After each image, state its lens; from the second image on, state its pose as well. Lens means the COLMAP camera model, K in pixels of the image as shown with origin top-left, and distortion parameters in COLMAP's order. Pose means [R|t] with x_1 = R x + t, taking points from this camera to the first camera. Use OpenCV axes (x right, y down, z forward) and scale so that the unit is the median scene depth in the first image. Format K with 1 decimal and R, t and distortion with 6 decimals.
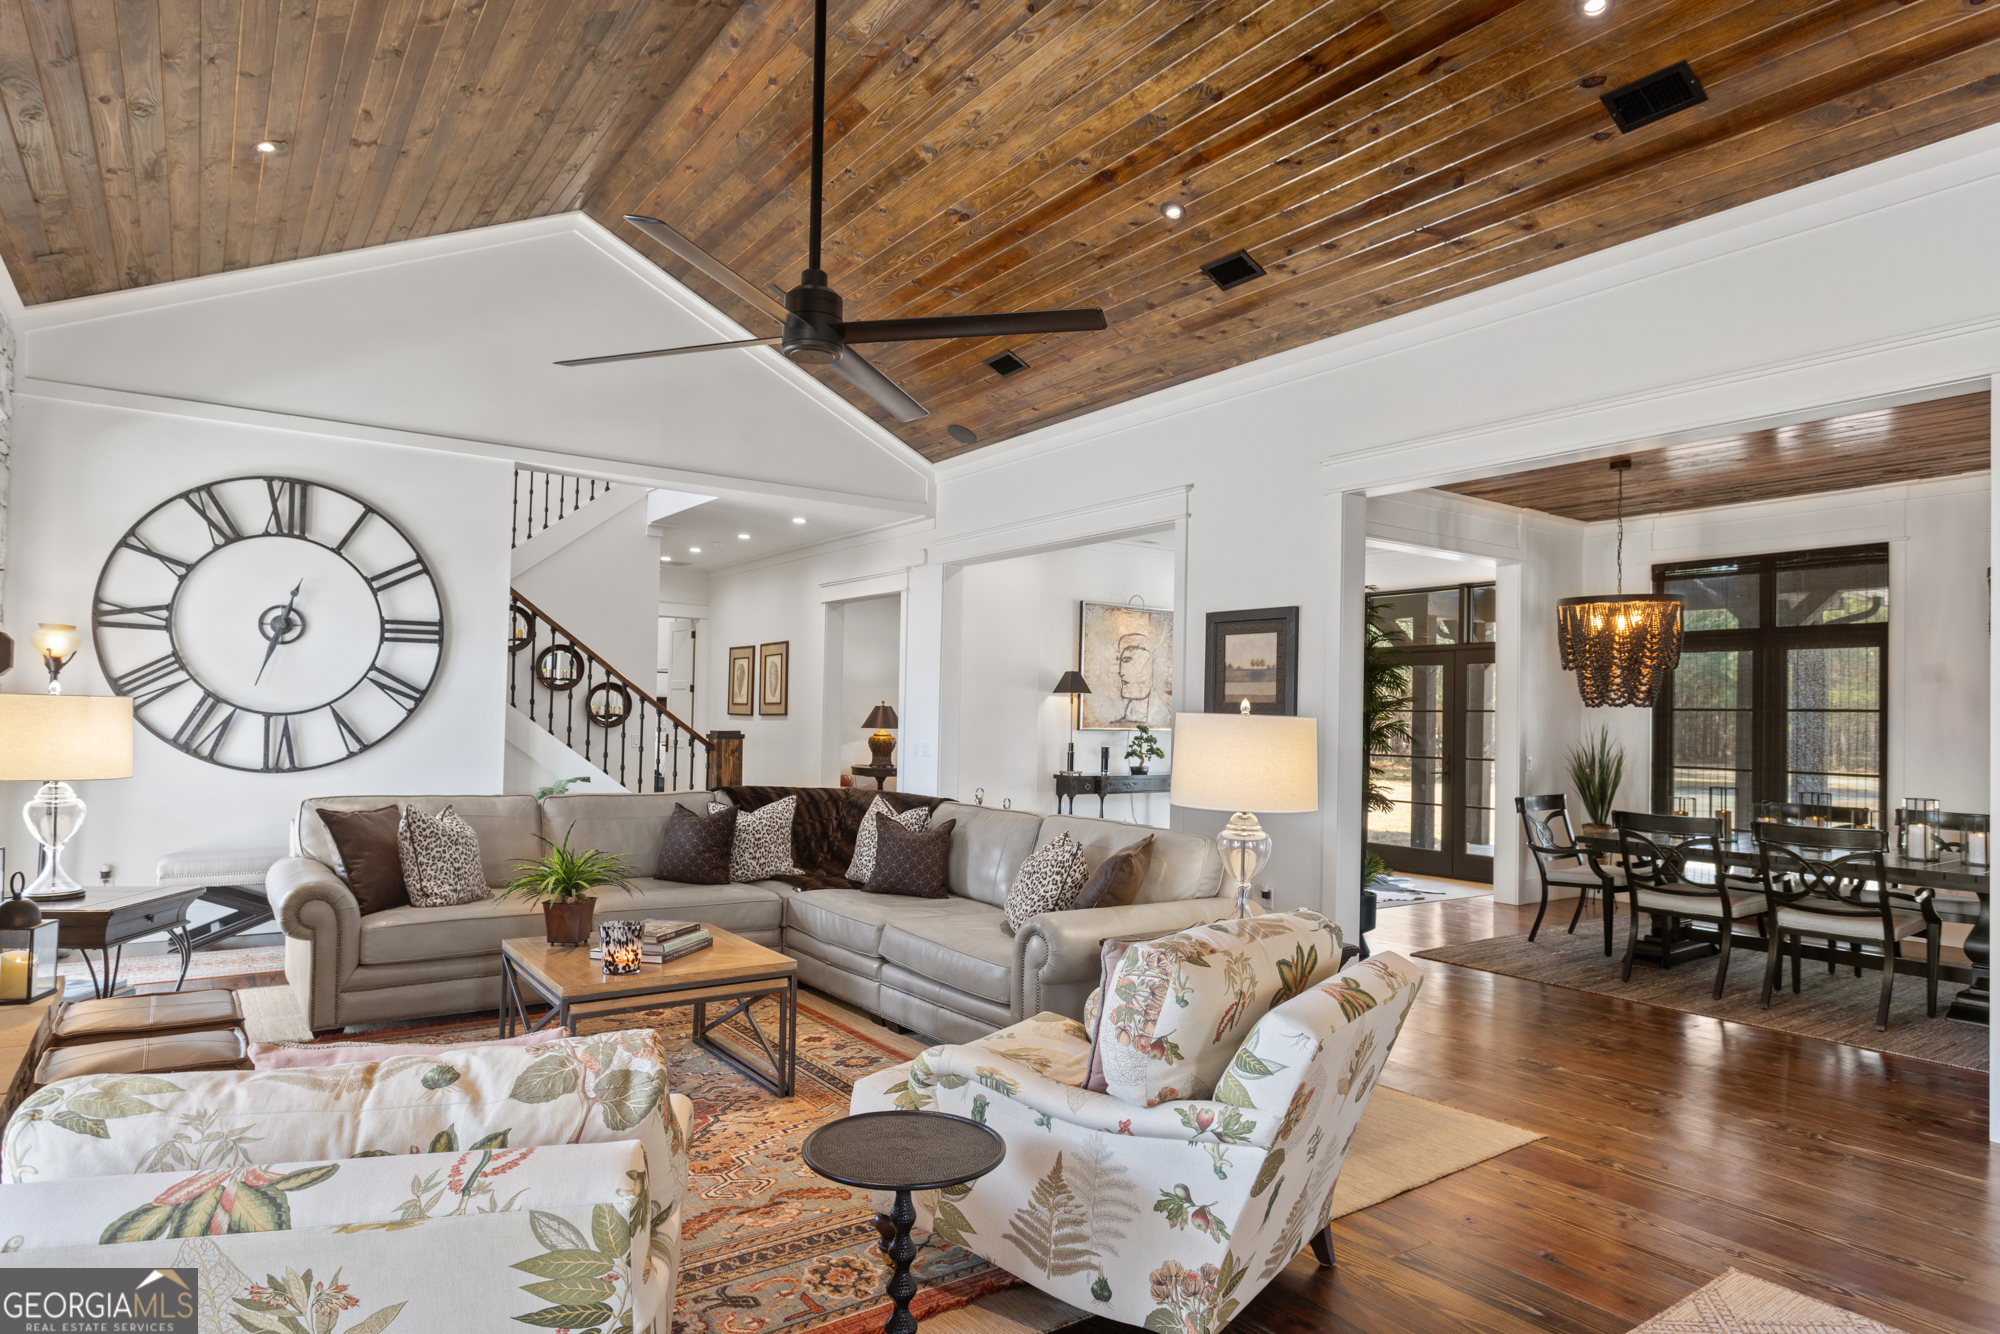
lens RADIAL K [[1136.3, 0, 1007.8], [0, 1136.3, 680.2], [0, 0, 1]] dist [-0.014871, 0.003683]
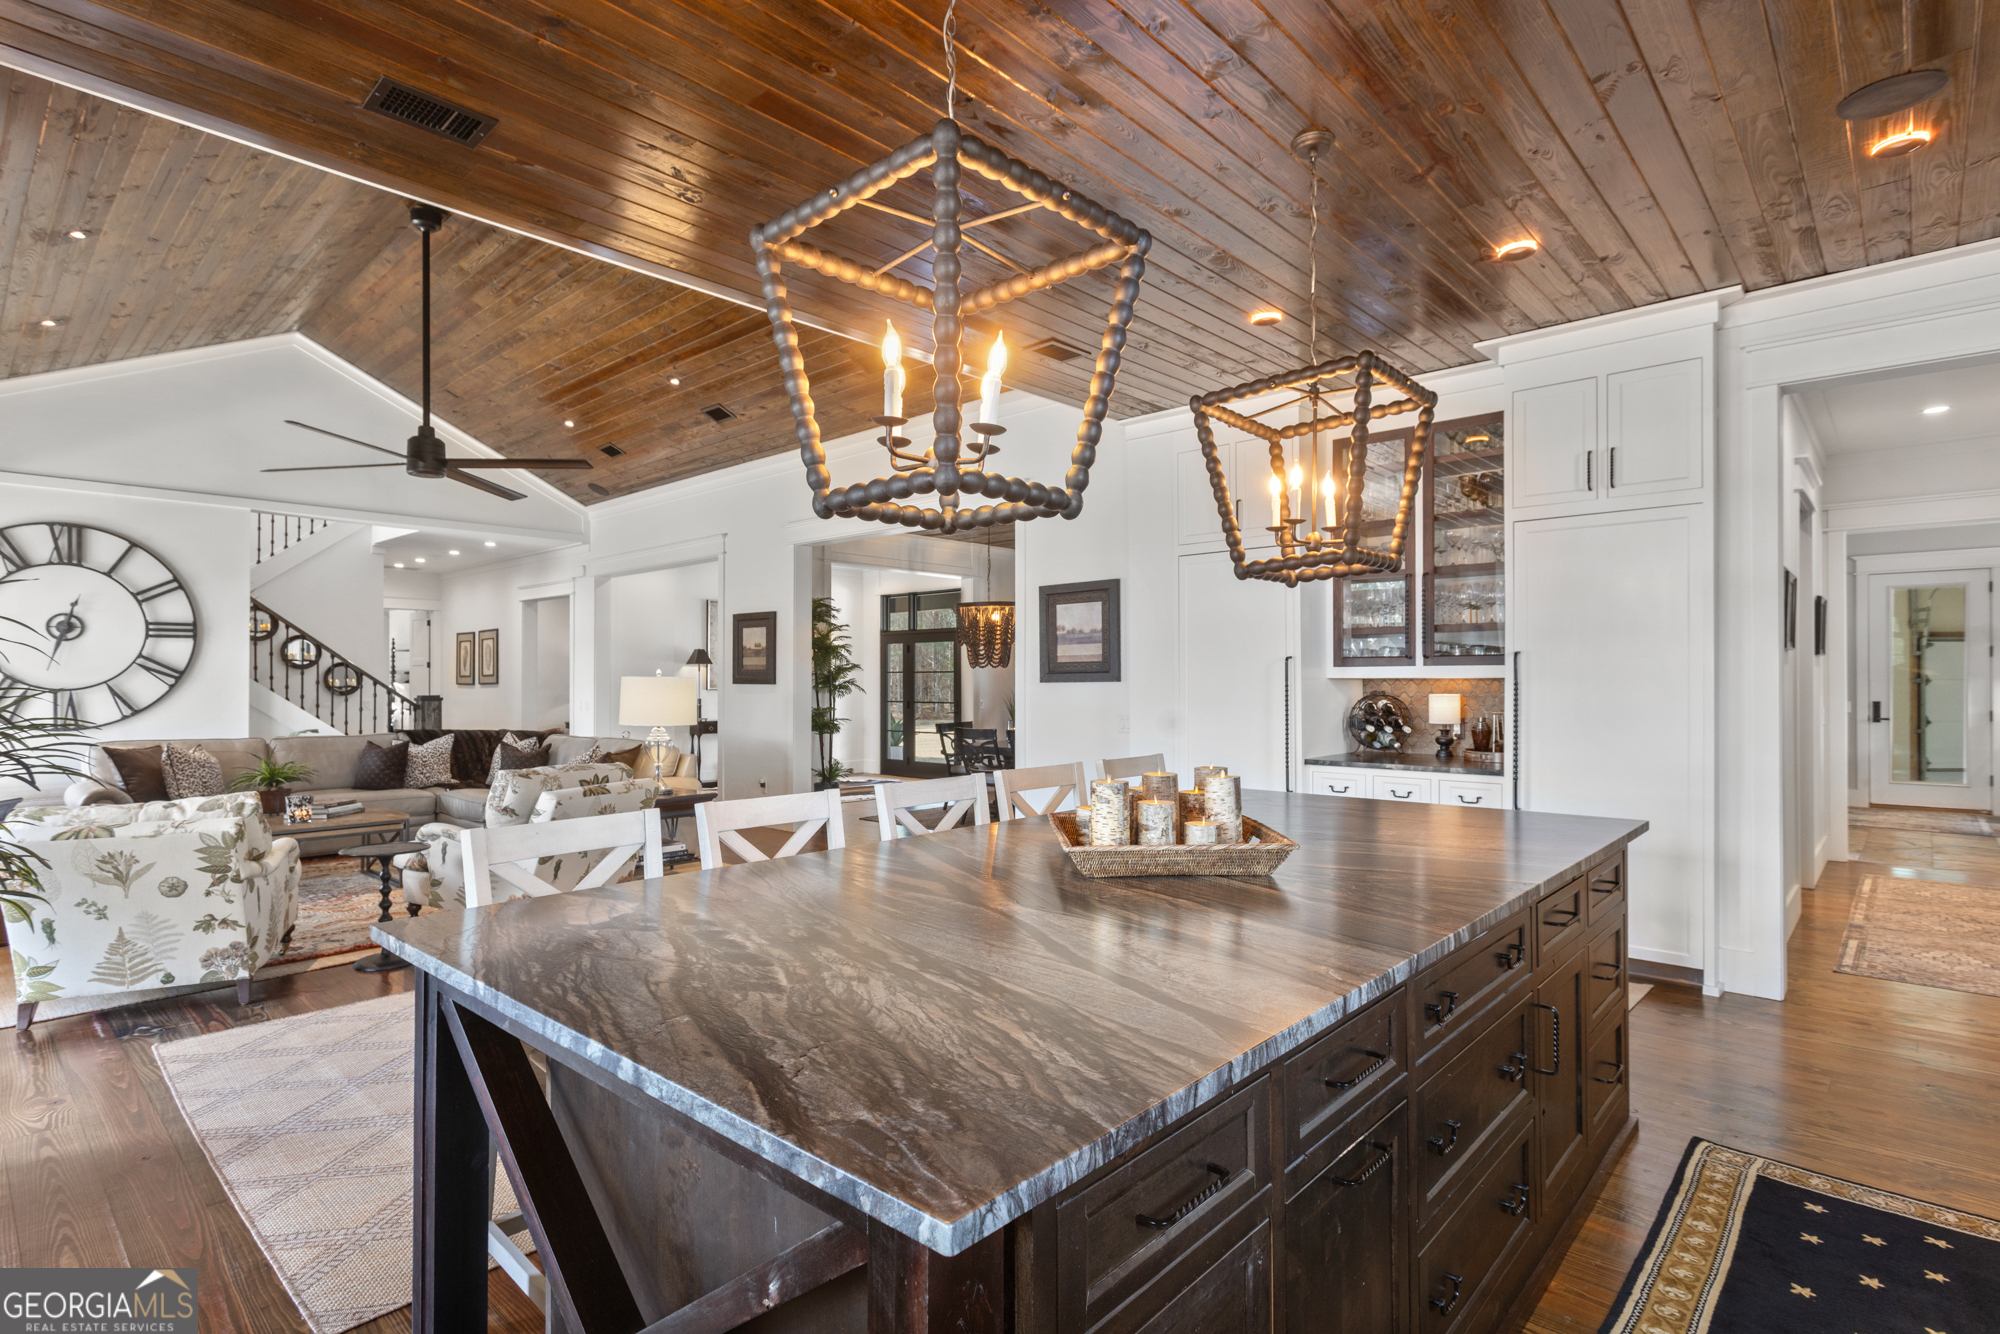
lens RADIAL K [[988.6, 0, 989.9], [0, 988.6, 667.5], [0, 0, 1]] dist [0.001090, -0.000732]
pose [[0.980428, -0.018338, 0.196020, 0.251483], [0.014541, 0.999678, 0.020791, -0.007239], [-0.196338, -0.017534, 0.980380, -0.445579]]
